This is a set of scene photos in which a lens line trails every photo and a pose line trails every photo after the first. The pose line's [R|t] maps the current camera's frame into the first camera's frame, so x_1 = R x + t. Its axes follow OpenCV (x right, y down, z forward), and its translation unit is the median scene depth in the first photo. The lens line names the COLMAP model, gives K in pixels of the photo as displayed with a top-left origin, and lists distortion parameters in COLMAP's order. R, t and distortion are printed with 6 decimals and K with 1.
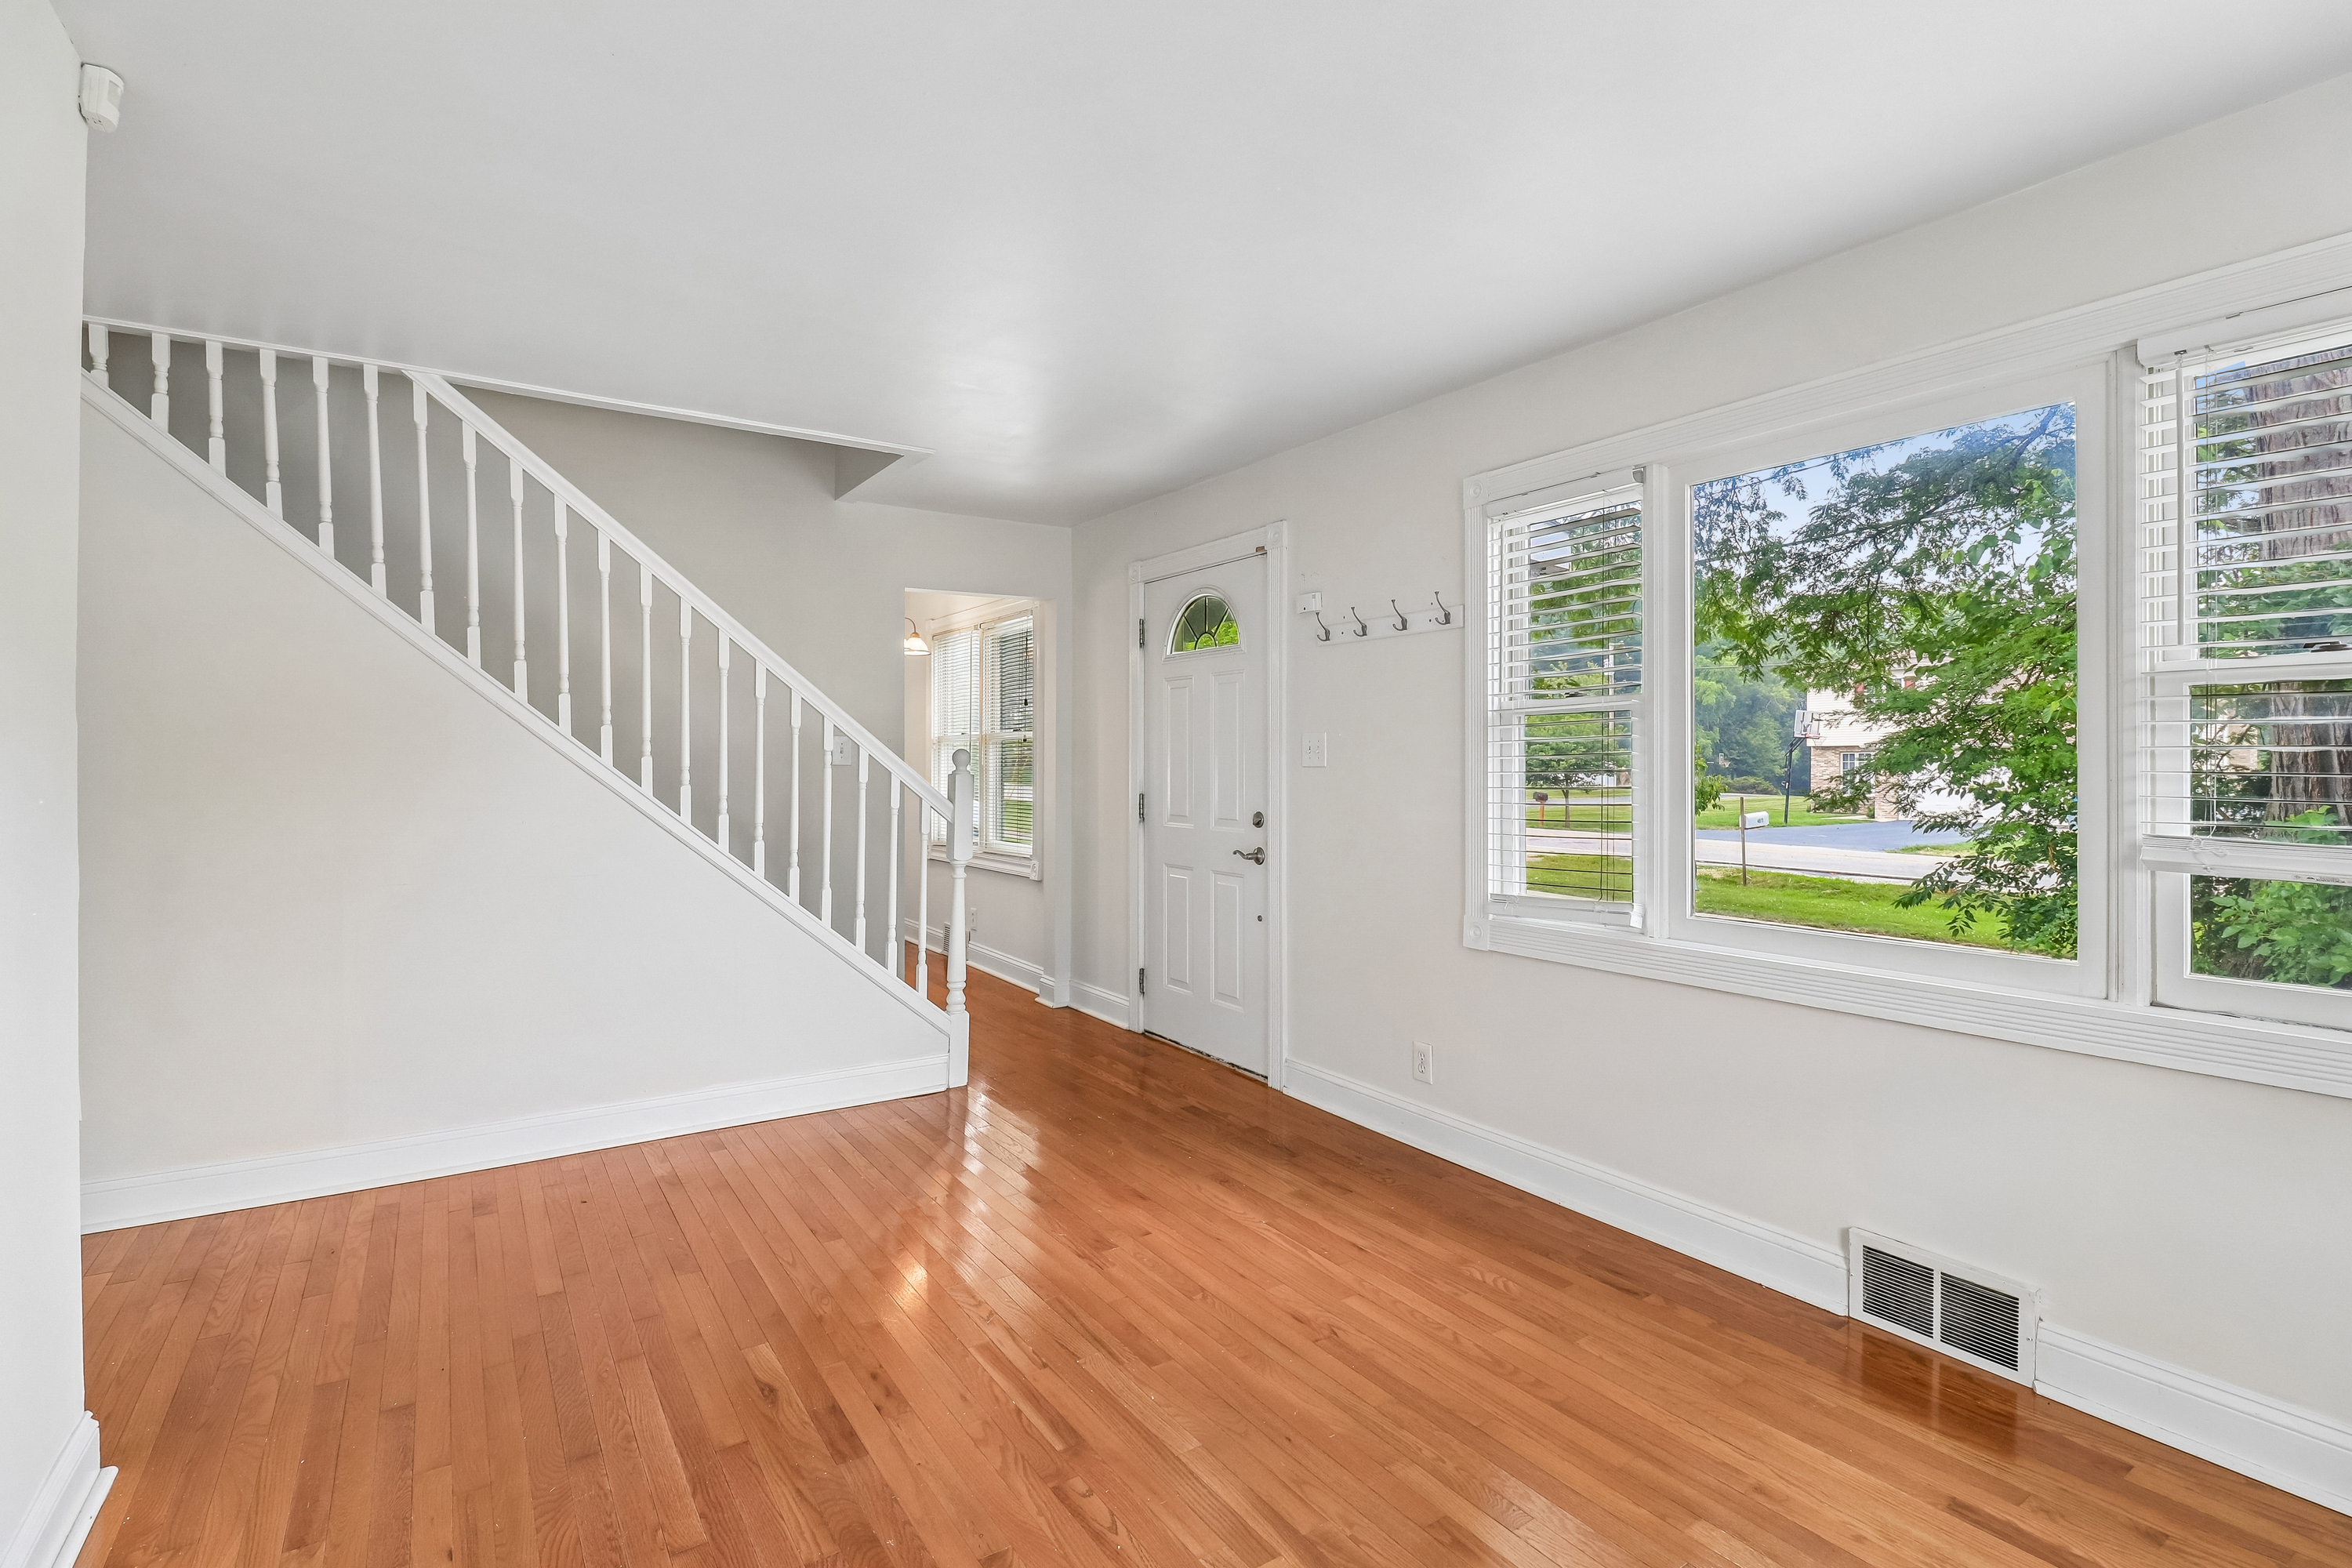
lens RADIAL K [[1094.1, 0, 1166.2], [0, 1094.1, 763.8], [0, 0, 1]] dist [0.002616, -0.013924]
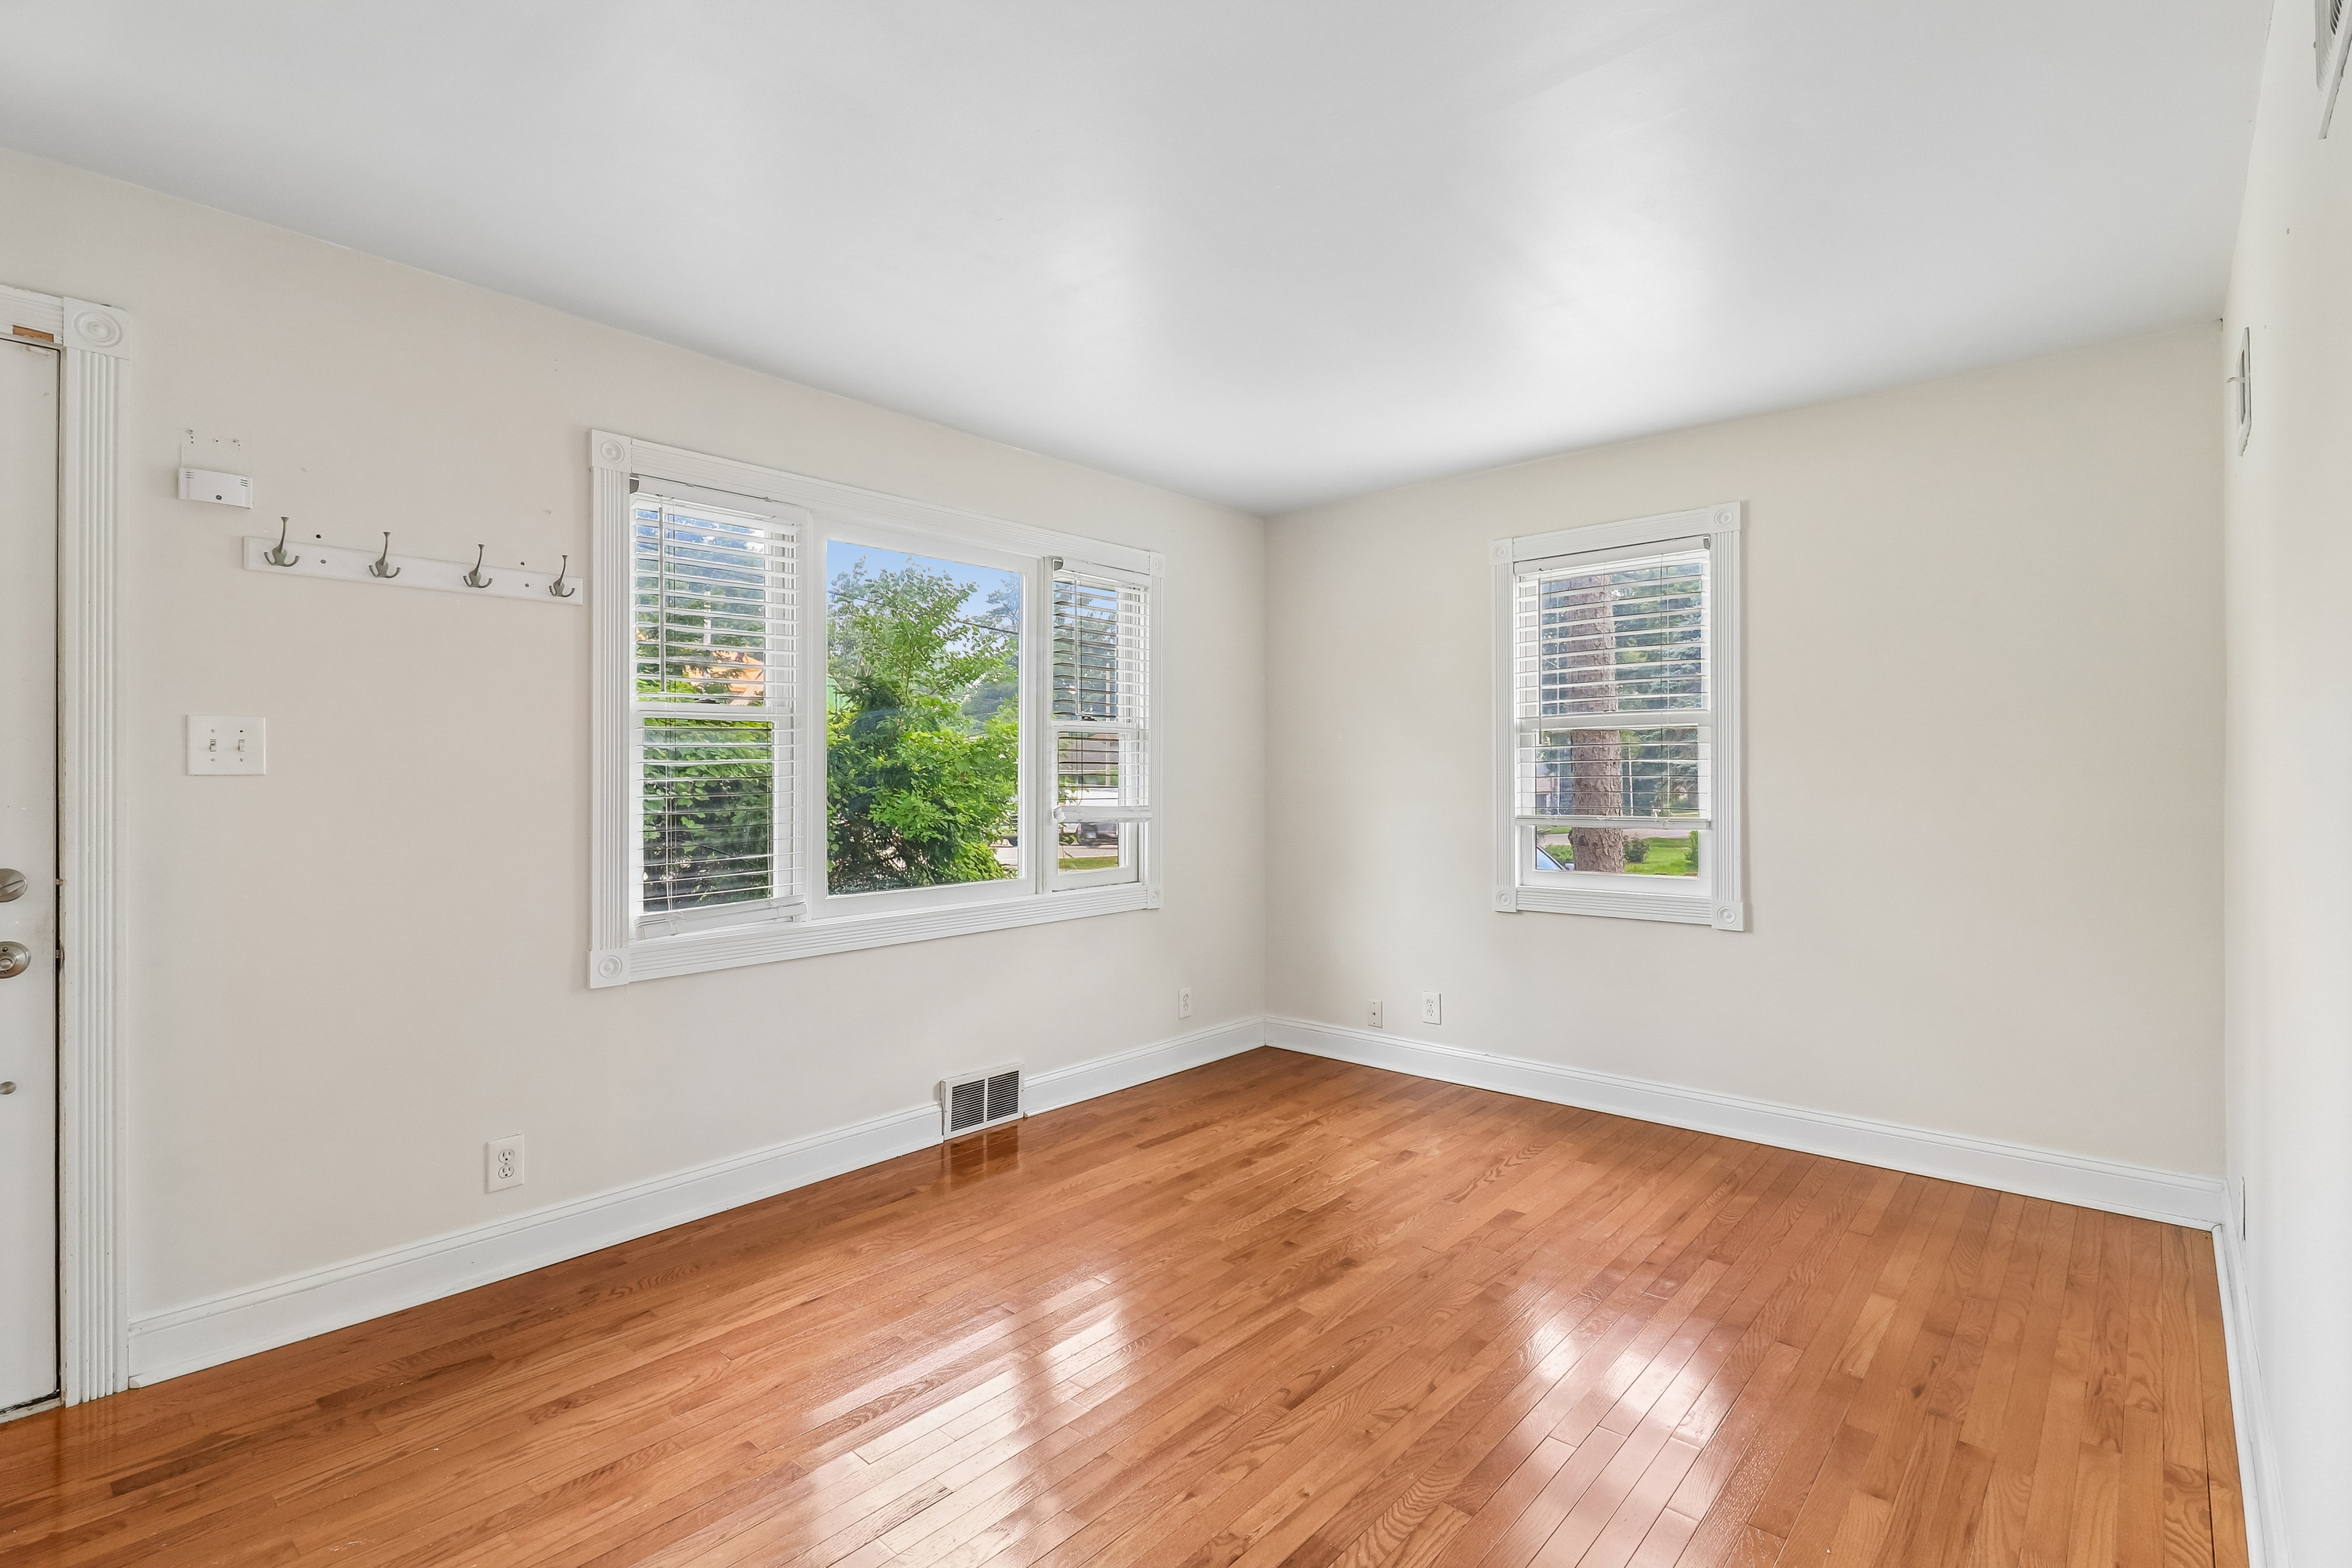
lens RADIAL K [[1099.0, 0, 1176.0], [0, 1099.0, 784.0], [0, 0, 1]] dist [0.001758, -0.007124]
pose [[-0.259315, -0.013801, 0.965694, -0.753117], [0.004050, 0.999874, 0.015377, -0.000152], [-0.965784, 0.007899, -0.259227, 0.910392]]
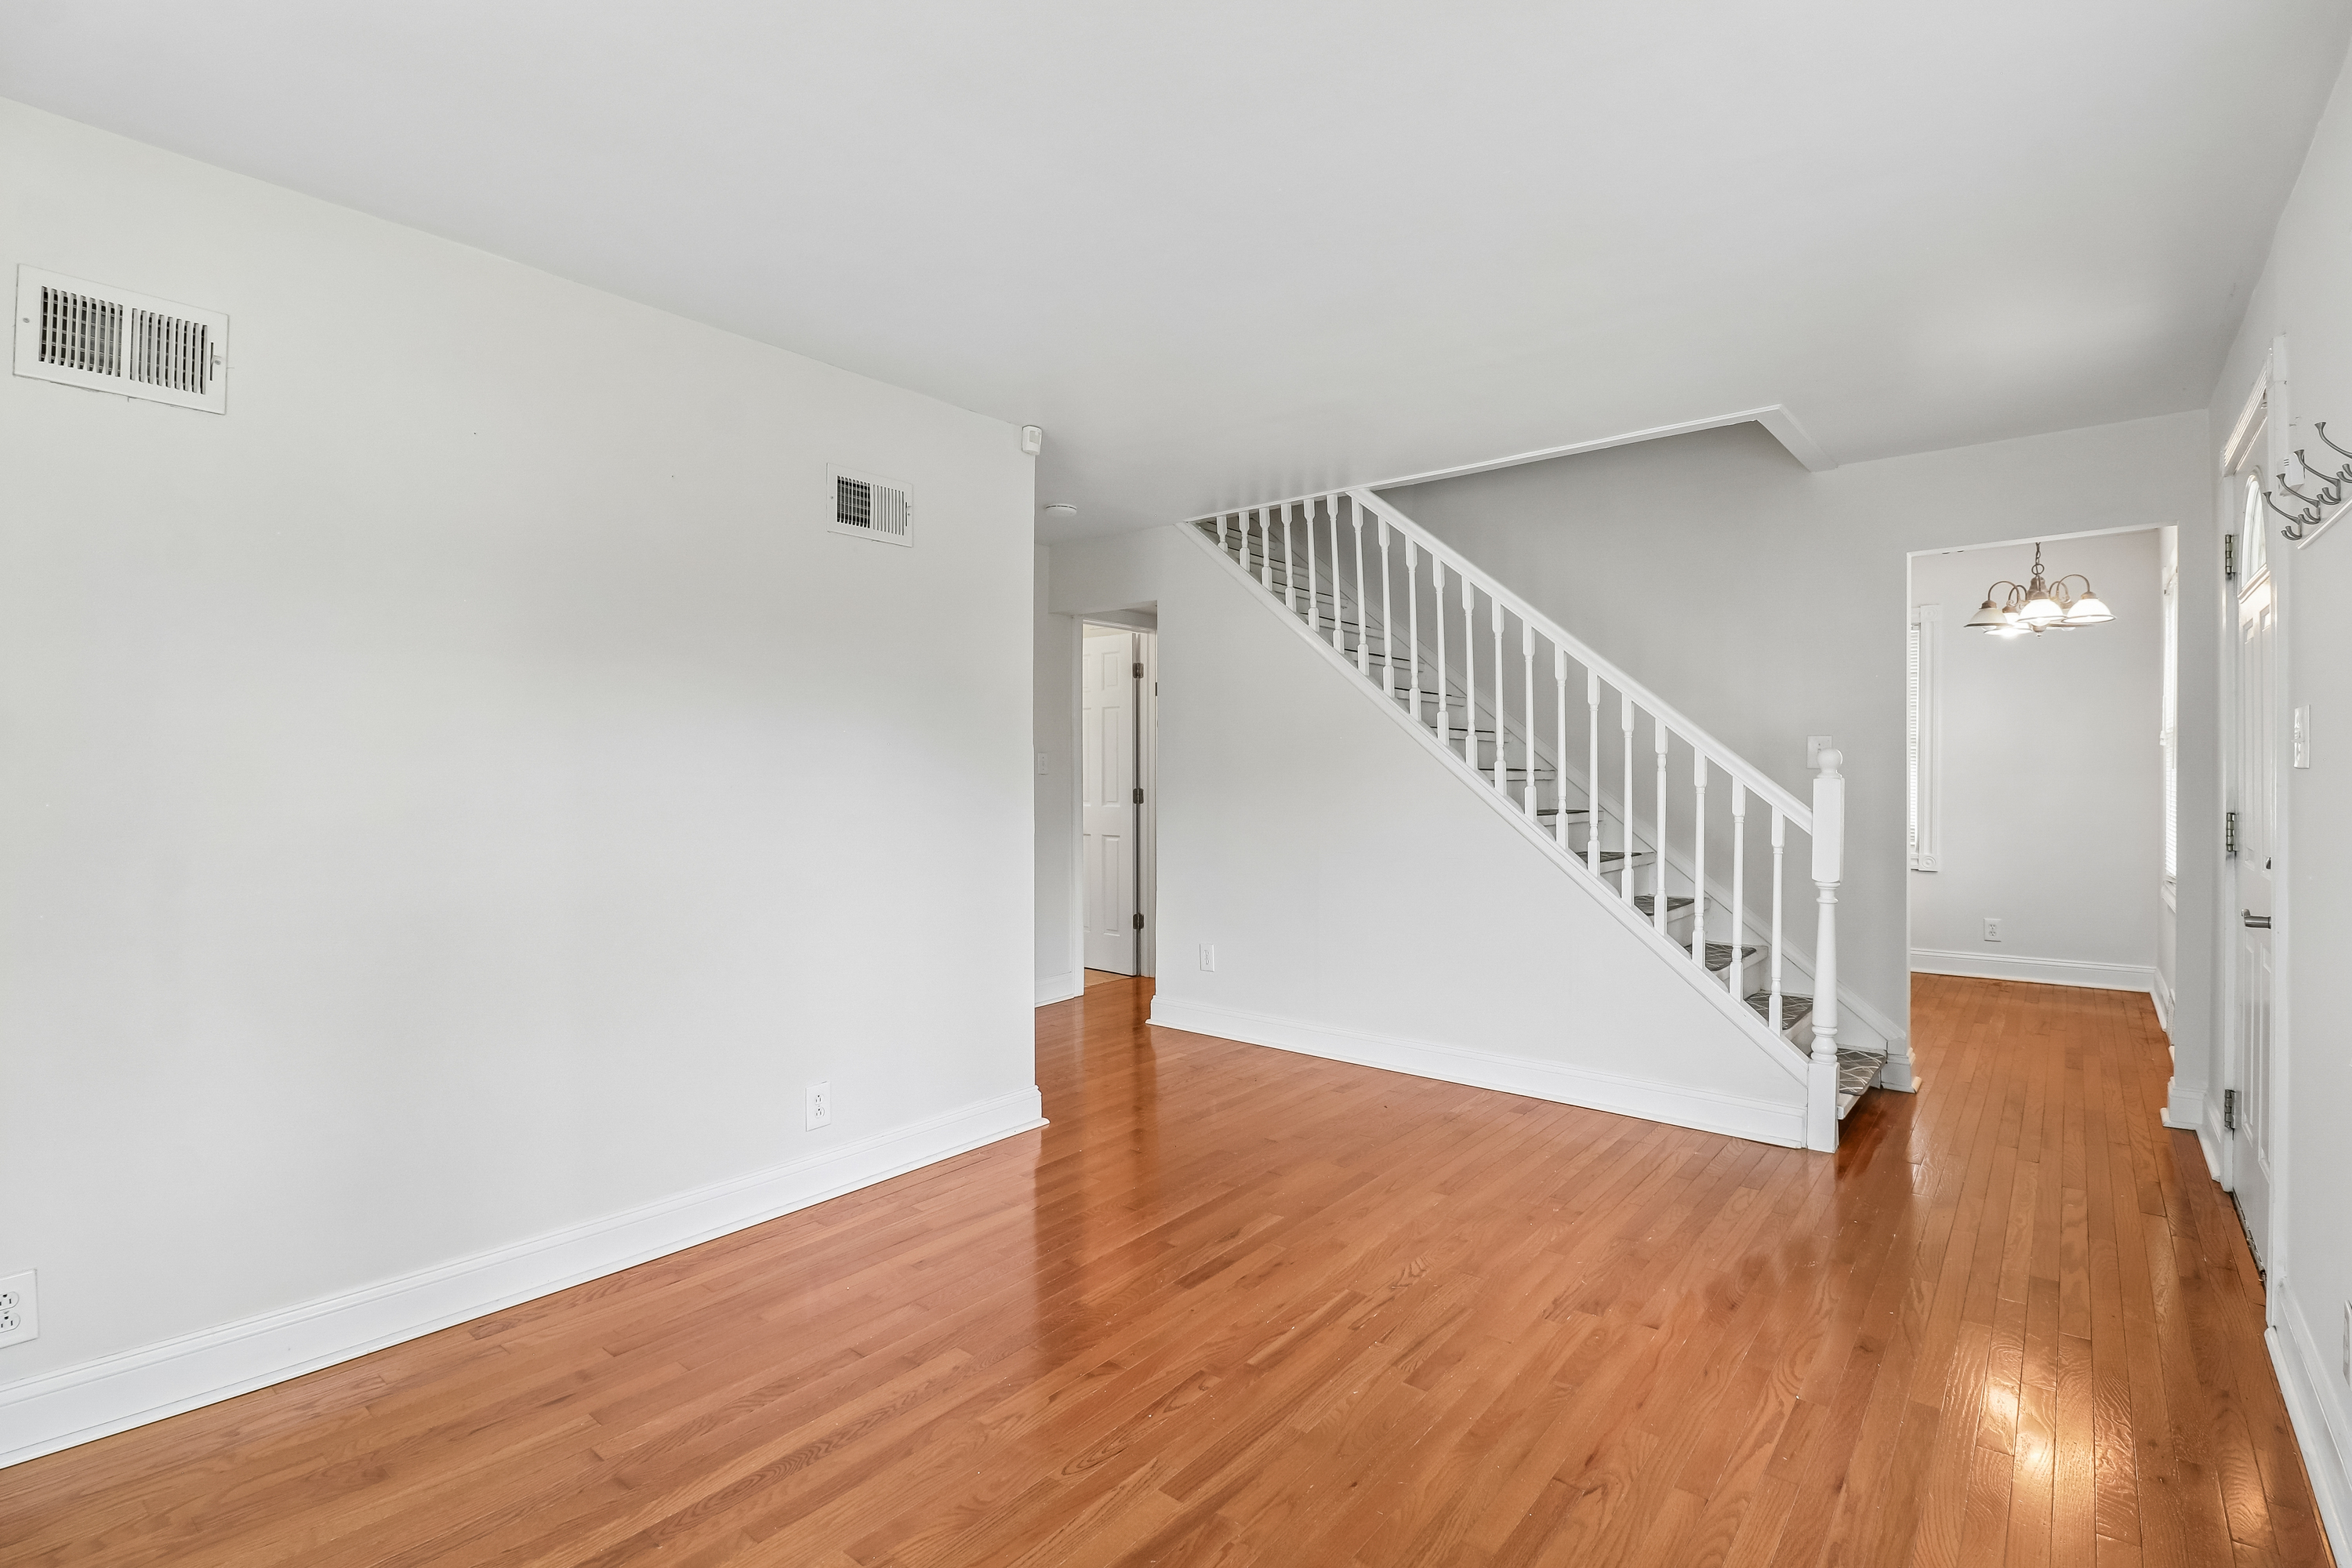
lens RADIAL K [[1094.1, 0, 1166.2], [0, 1094.1, 763.8], [0, 0, 1]] dist [0.002616, -0.013924]
pose [[0.292050, -0.007211, -0.956376, 0.672531], [0.002677, 0.999974, -0.006723, 0.003749], [0.956399, -0.000597, 0.292062, 0.398755]]
